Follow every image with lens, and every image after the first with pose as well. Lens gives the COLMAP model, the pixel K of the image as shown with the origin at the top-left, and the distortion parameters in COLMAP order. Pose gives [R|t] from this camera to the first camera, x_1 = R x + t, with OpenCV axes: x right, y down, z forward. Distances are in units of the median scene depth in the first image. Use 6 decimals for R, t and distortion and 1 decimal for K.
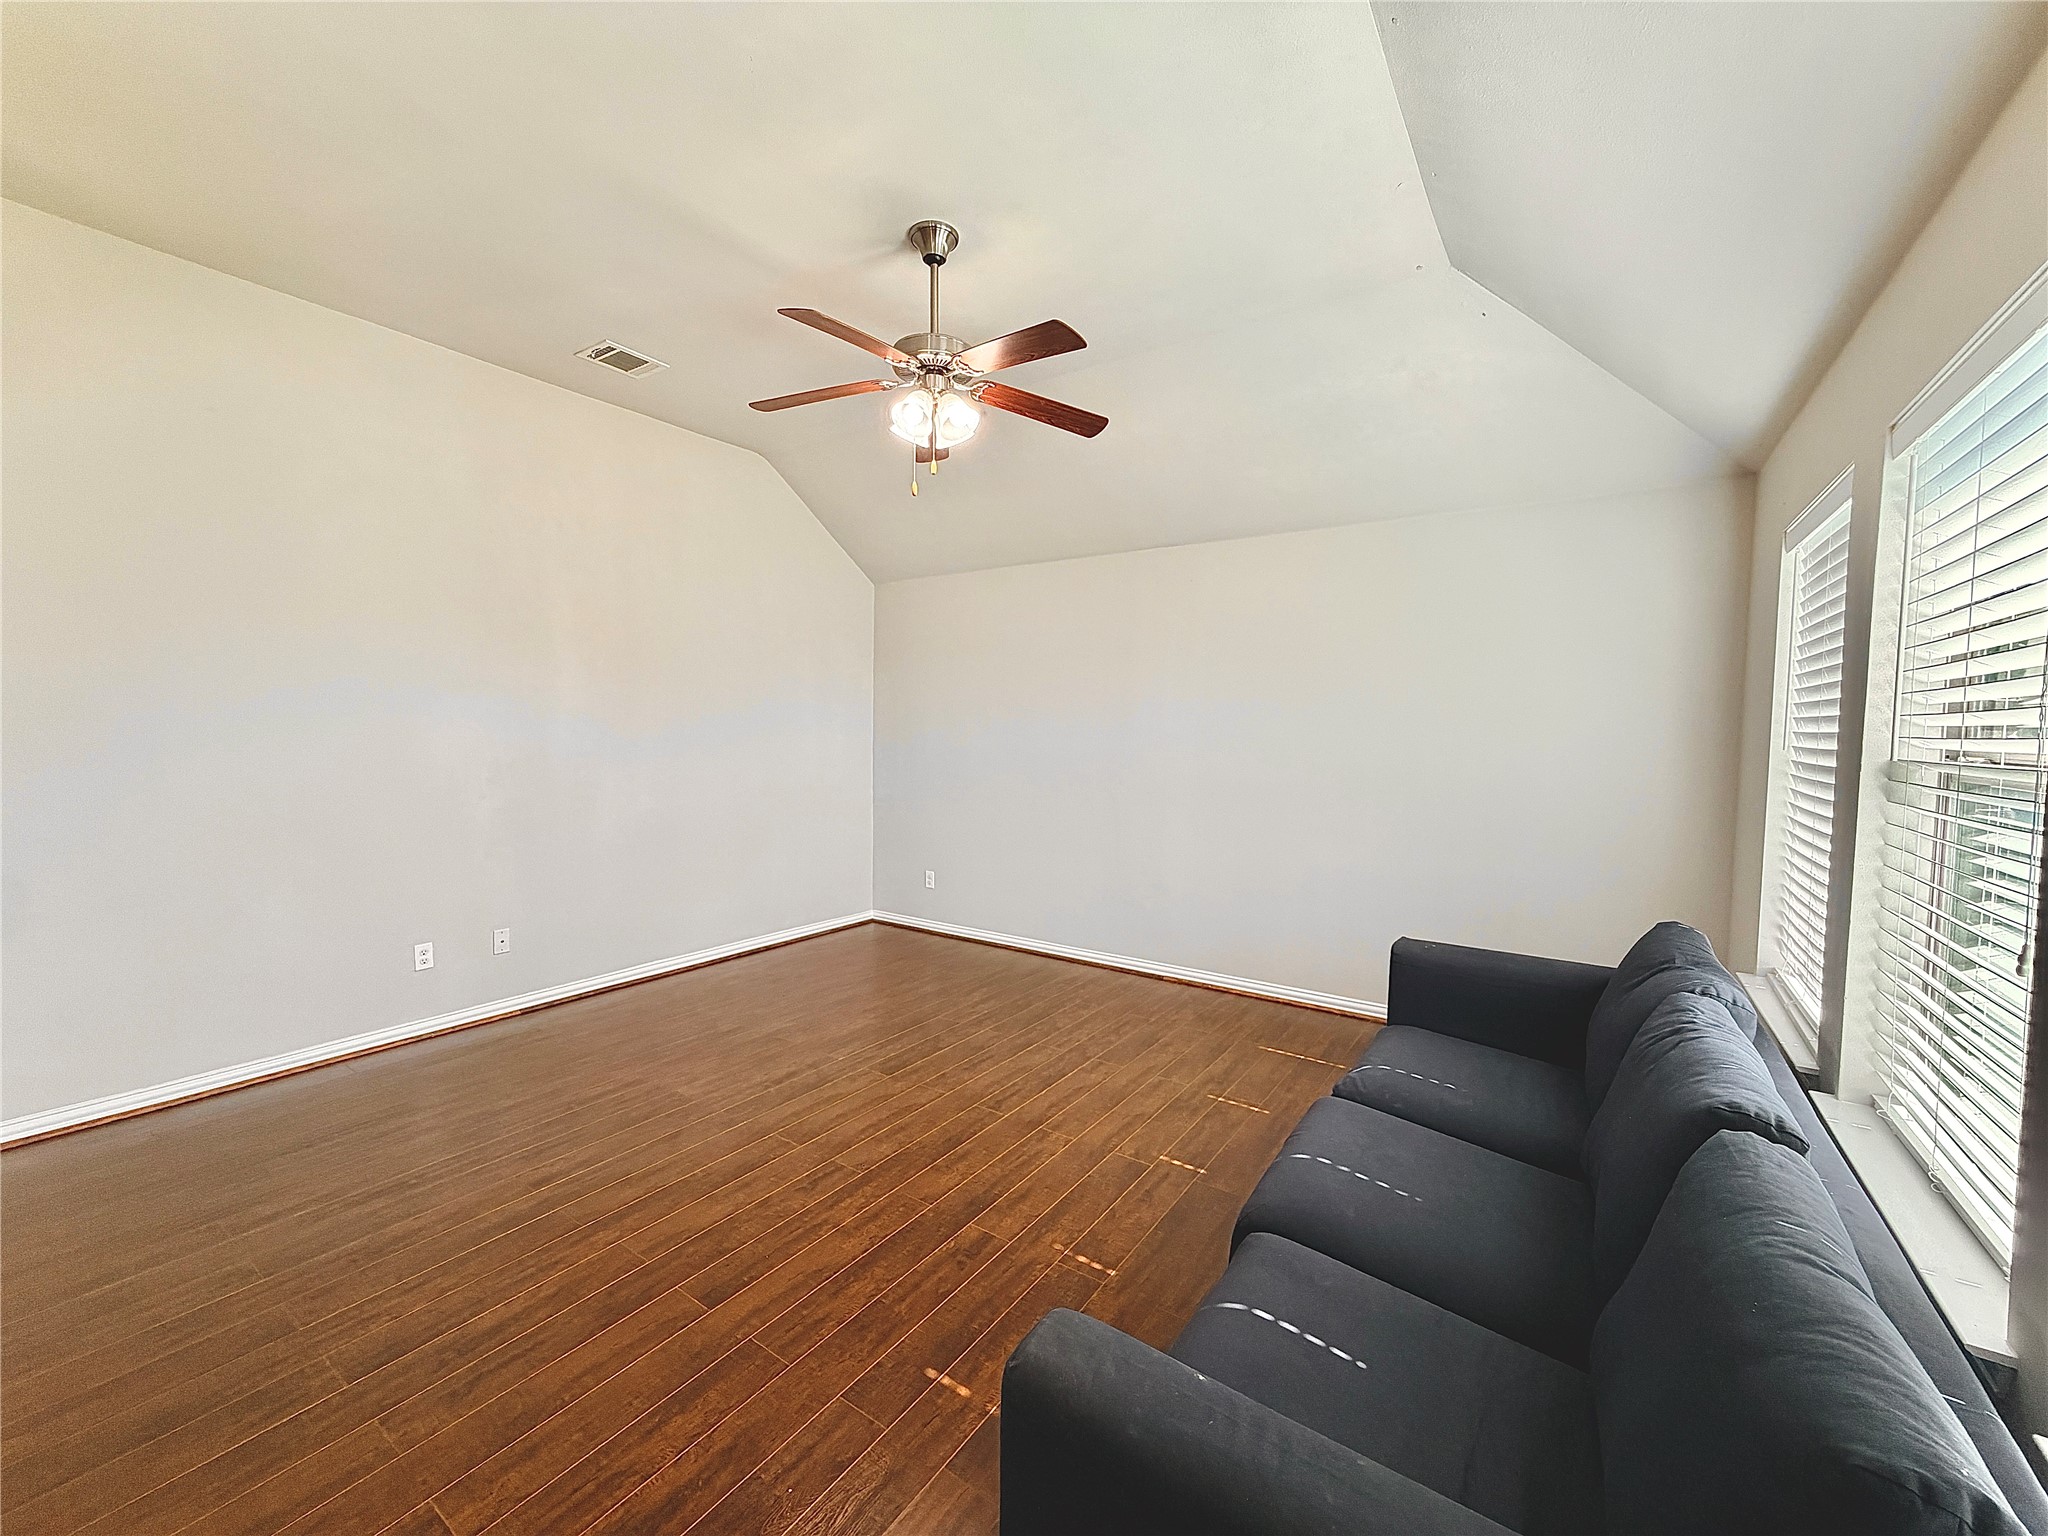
lens RADIAL K [[815.0, 0, 1027.5], [0, 815.0, 771.2], [0, 0, 1]] dist [0.000117, 0.000647]
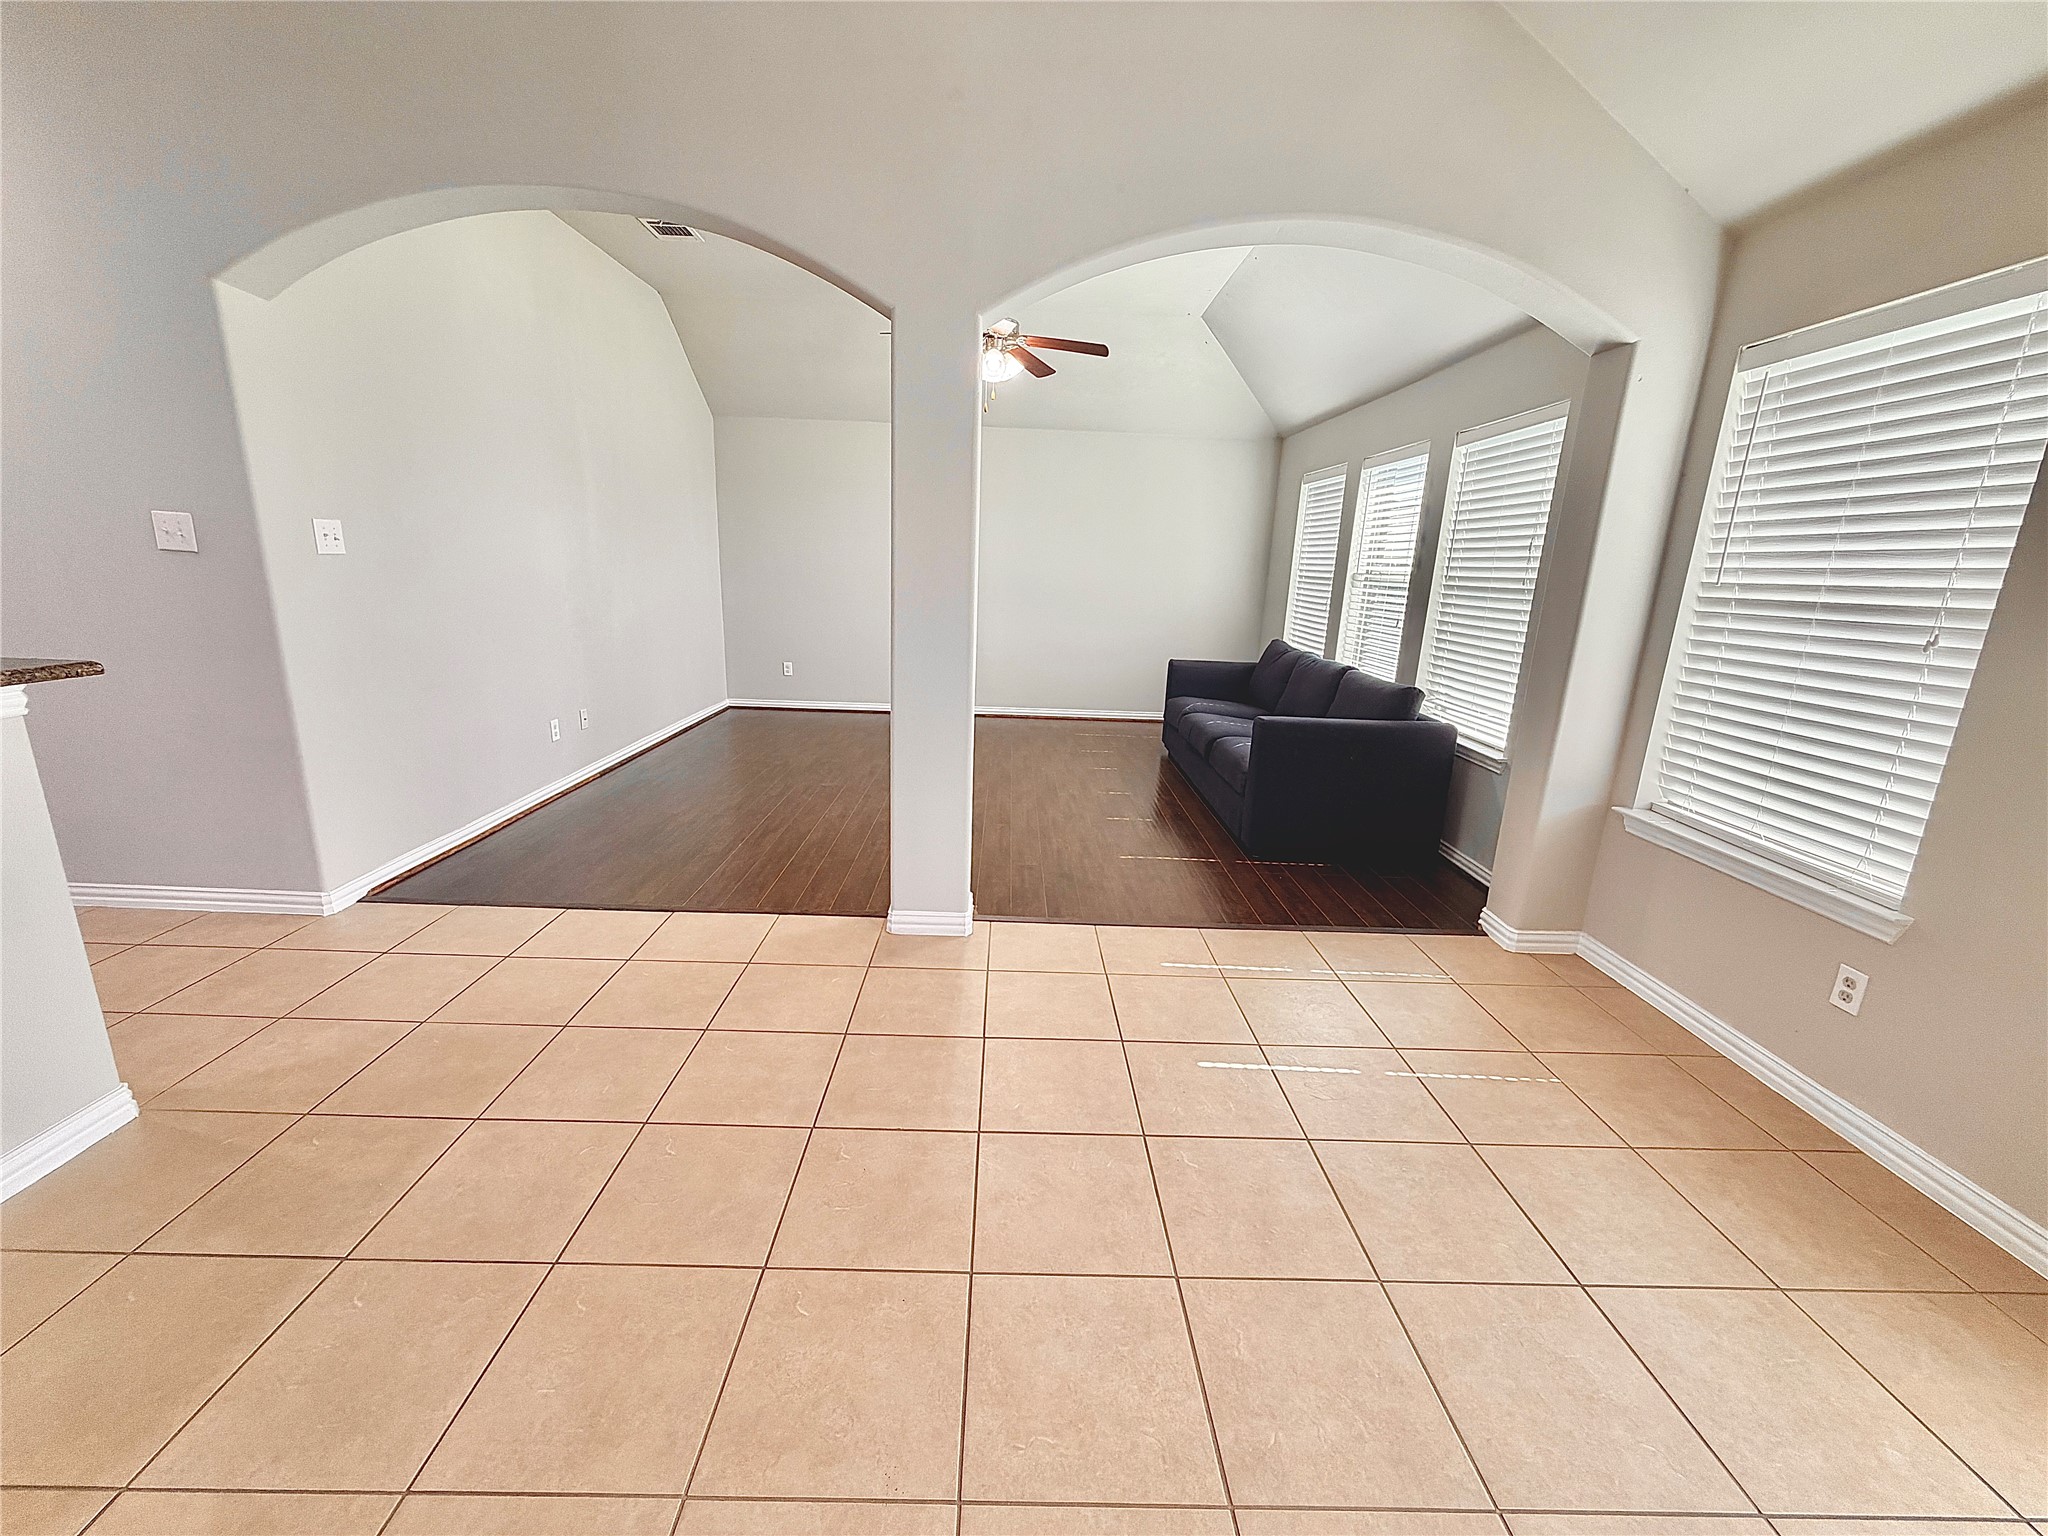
lens RADIAL K [[815.0, 0, 1019.6], [0, 815.0, 764.1], [0, 0, 1]] dist [0.000117, 0.000647]
pose [[0.822231, -0.119946, 0.556372, -0.860362], [0.002101, 0.978174, 0.207776, 0.021765], [-0.569150, -0.169671, 0.804537, -0.417132]]
